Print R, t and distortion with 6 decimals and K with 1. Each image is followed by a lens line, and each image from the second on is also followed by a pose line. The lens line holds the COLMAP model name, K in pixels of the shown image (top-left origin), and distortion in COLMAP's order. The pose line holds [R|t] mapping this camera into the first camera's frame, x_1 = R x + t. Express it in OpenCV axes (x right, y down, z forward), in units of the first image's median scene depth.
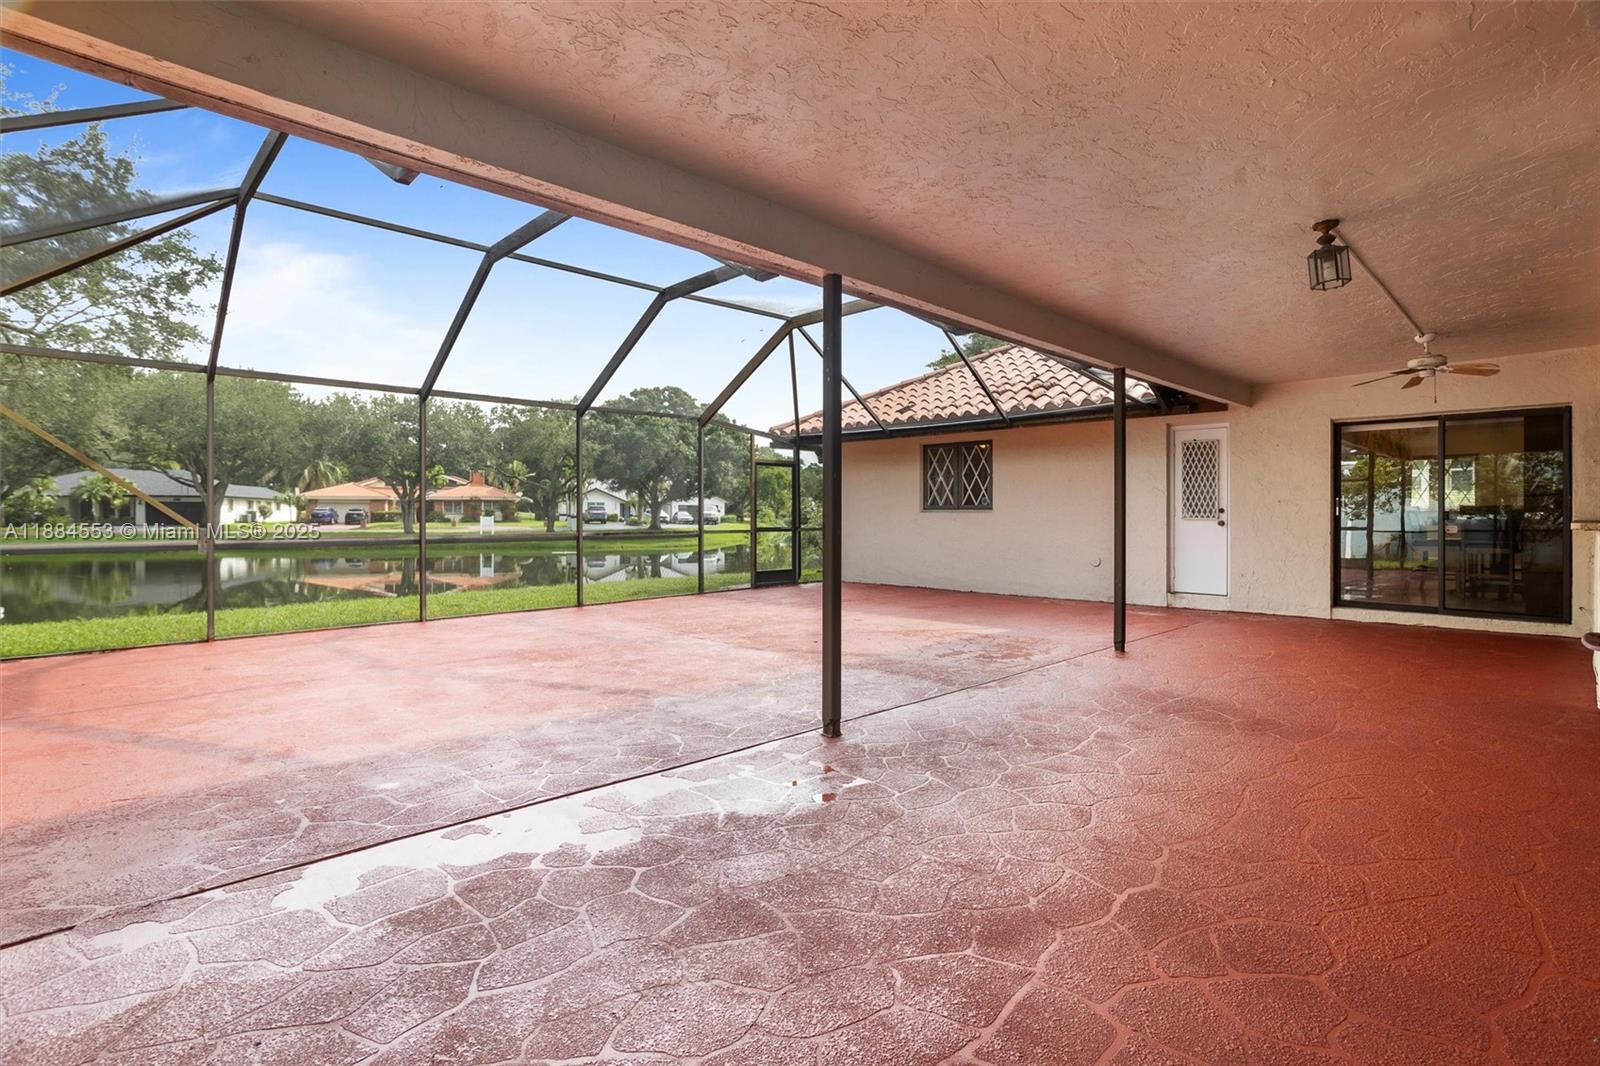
lens RADIAL K [[777.8, 0, 798.5], [0, 777.8, 509.9], [0, 0, 1]] dist [-0.000930, 0.000021]
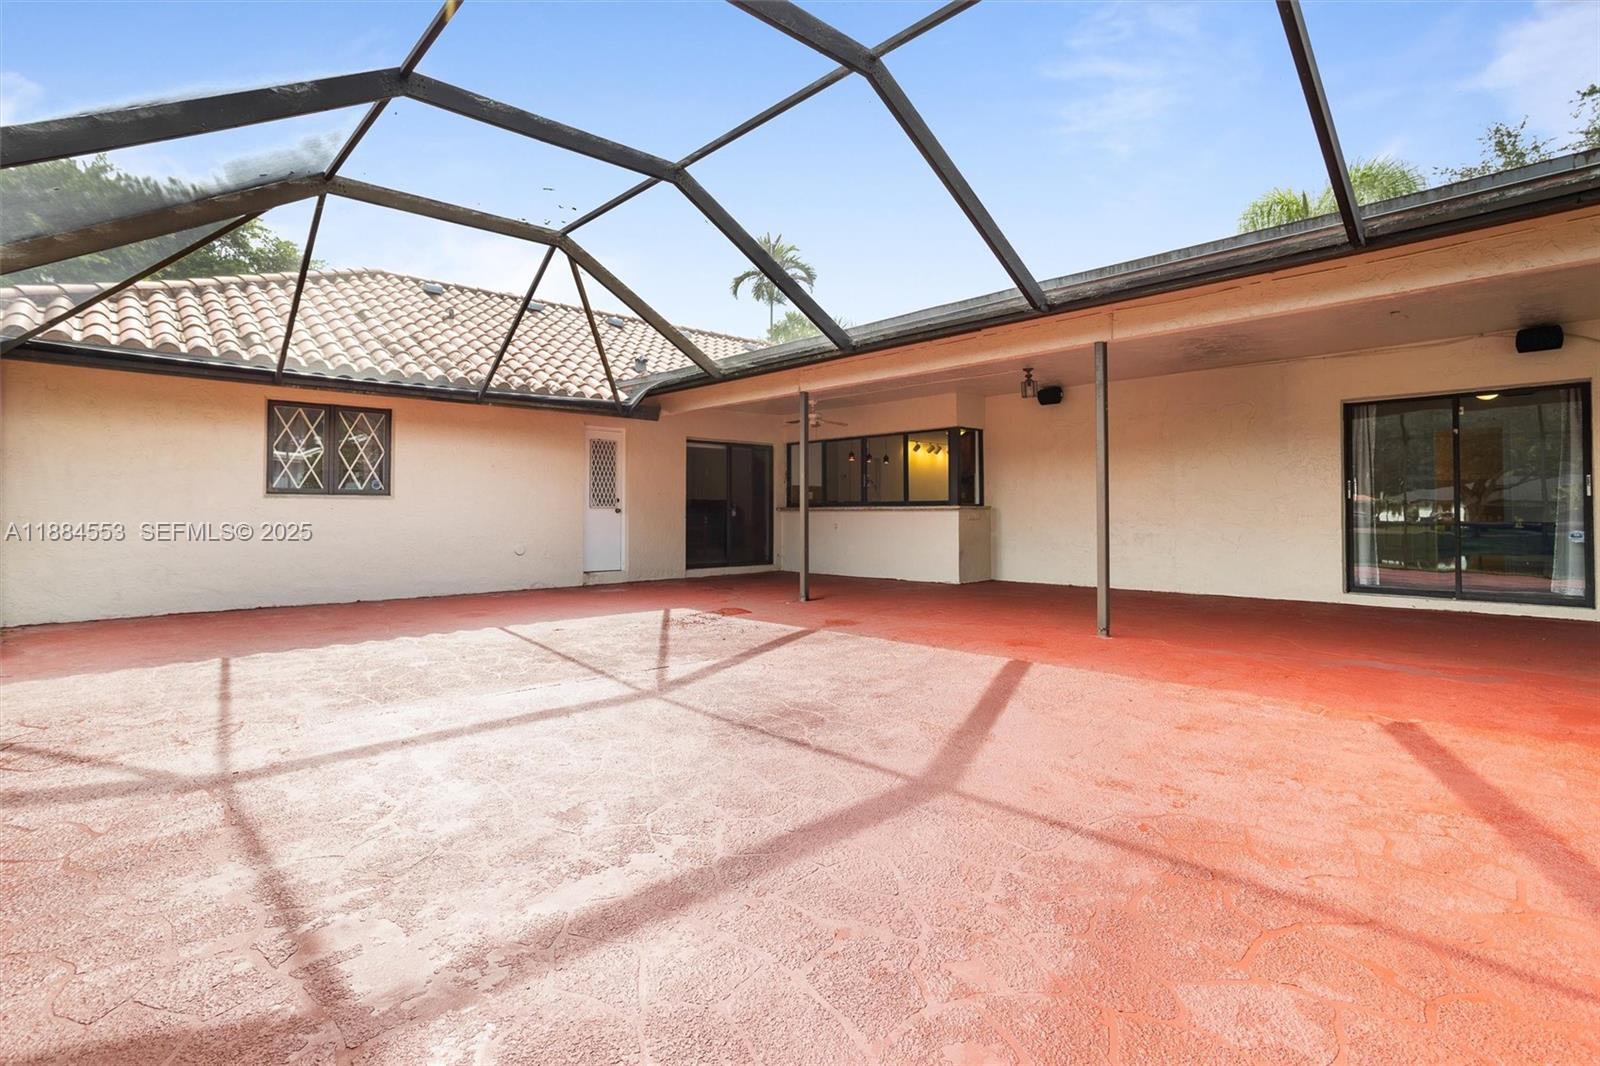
lens RADIAL K [[777.8, 0, 798.5], [0, 777.8, 509.9], [0, 0, 1]] dist [-0.000930, 0.000021]
pose [[0.027061, 0.001048, 0.999633, -0.538663], [-0.004888, 0.999988, -0.000916, 0.012693], [-0.999622, -0.004862, 0.027066, 0.557128]]
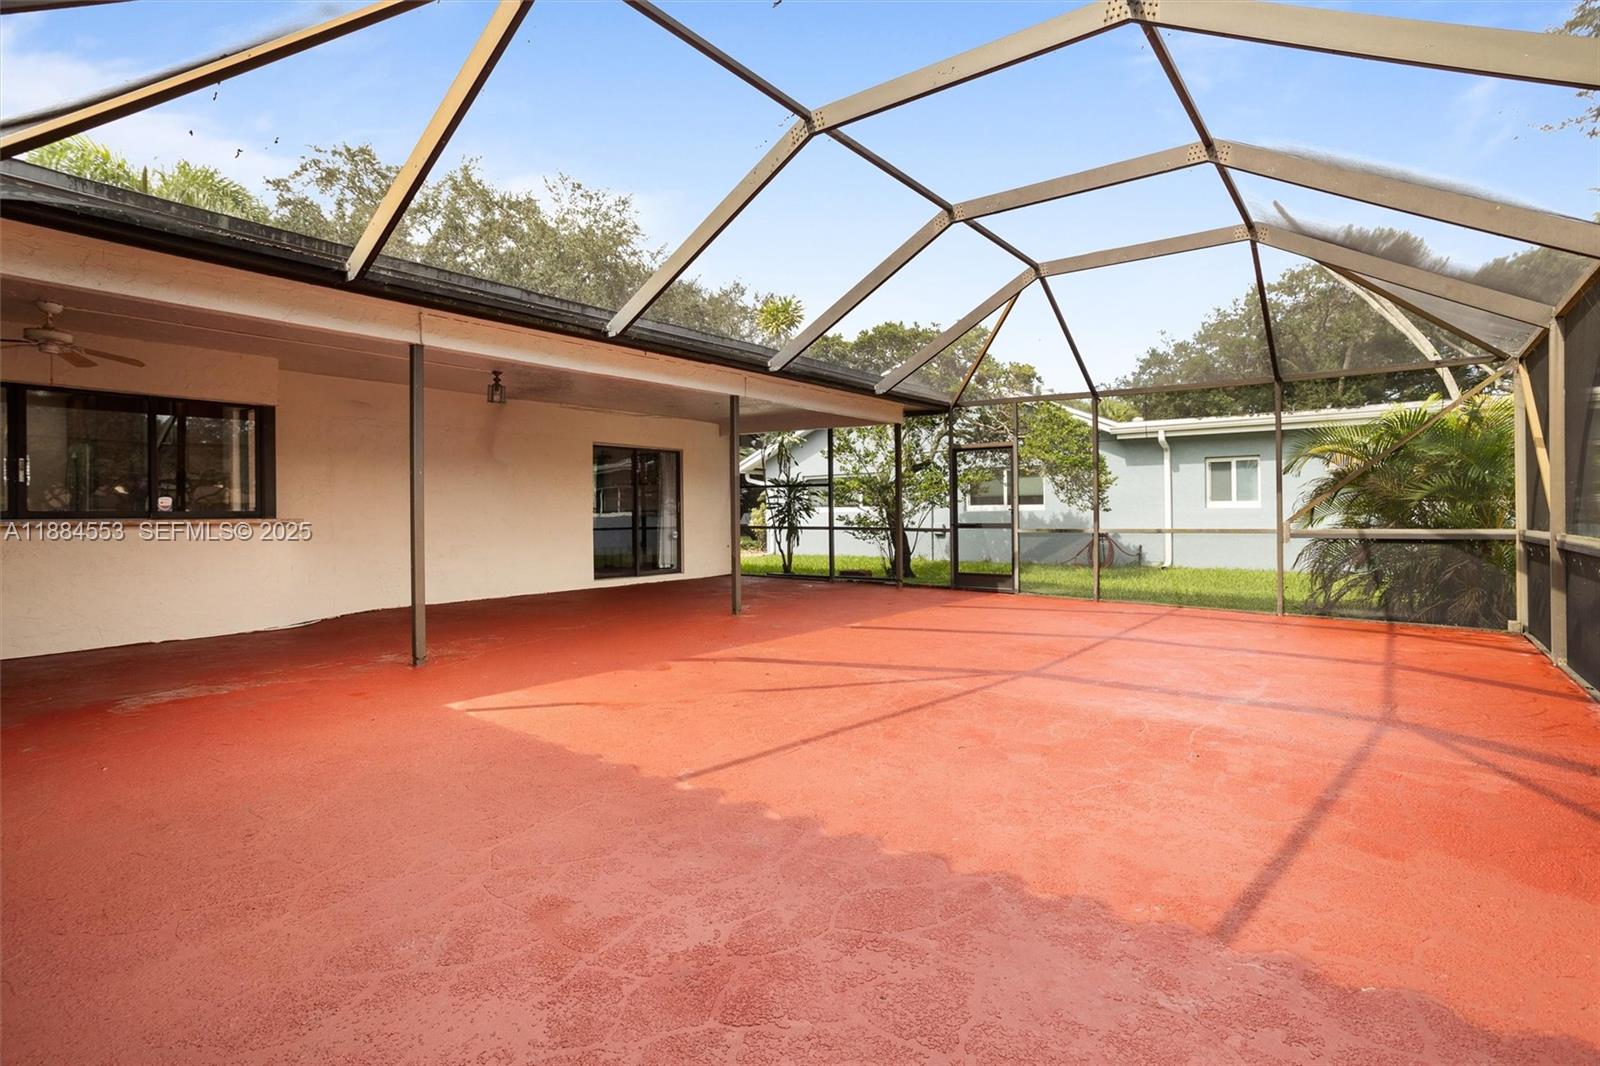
lens RADIAL K [[777.8, 0, 798.5], [0, 777.8, 509.9], [0, 0, 1]] dist [-0.000930, 0.000021]
pose [[-0.988650, 0.010726, -0.149856, 0.071770], [0.012304, 0.999878, -0.009607, 0.008241], [0.149734, -0.011342, -0.988661, 1.100305]]
